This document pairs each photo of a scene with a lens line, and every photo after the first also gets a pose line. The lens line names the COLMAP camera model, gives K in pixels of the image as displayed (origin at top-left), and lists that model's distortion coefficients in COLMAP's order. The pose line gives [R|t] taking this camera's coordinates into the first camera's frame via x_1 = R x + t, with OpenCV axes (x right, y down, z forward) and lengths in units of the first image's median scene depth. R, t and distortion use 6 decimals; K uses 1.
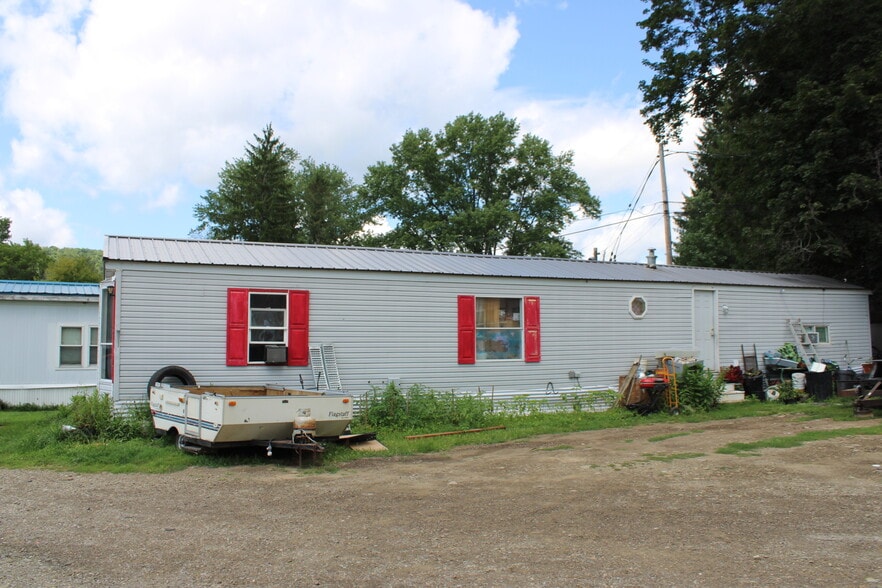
lens RADIAL K [[744.5, 0, 427.8], [0, 744.5, 303.2], [0, 0, 1]] dist [-0.168846, 0.160468]
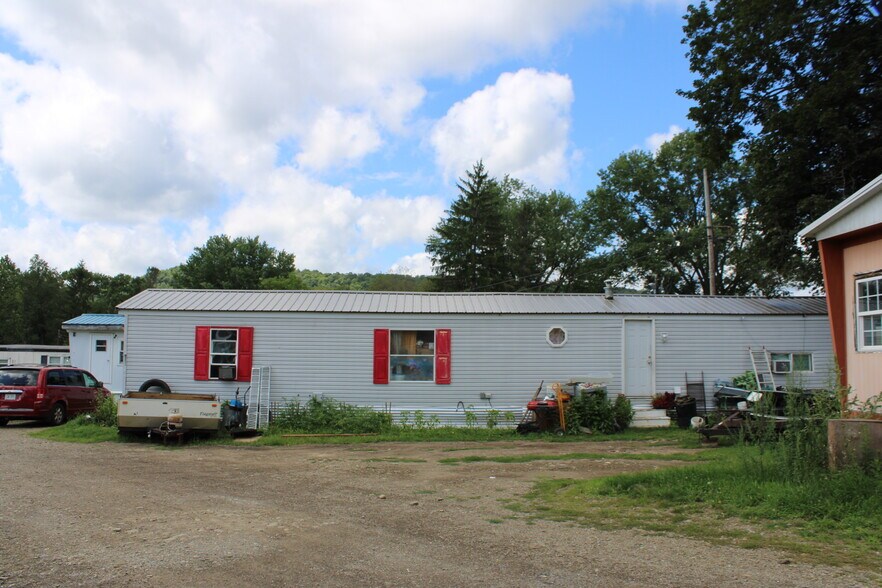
lens RADIAL K [[744.5, 0, 427.8], [0, 744.5, 303.2], [0, 0, 1]] dist [-0.168846, 0.160468]
pose [[0.913595, -0.019939, -0.406136, 0.610743], [0.010086, 0.999601, -0.026387, -0.019385], [0.406500, 0.020011, 0.913432, -0.108449]]
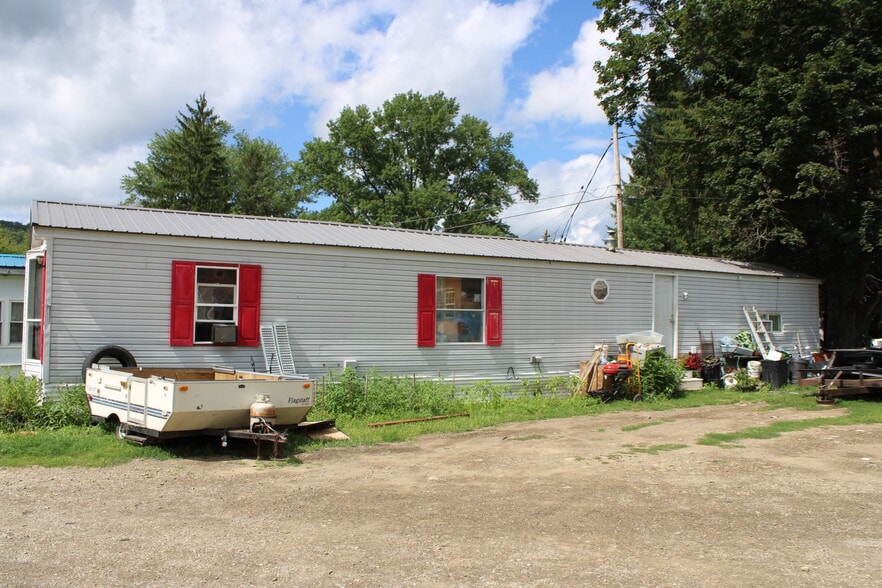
lens RADIAL K [[744.5, 0, 427.8], [0, 744.5, 303.2], [0, 0, 1]] dist [-0.168846, 0.160468]
pose [[0.995092, 0.018656, 0.097184, -0.037407], [-0.021098, 0.999485, 0.024158, 0.003071], [-0.096683, -0.026090, 0.994973, 0.056013]]
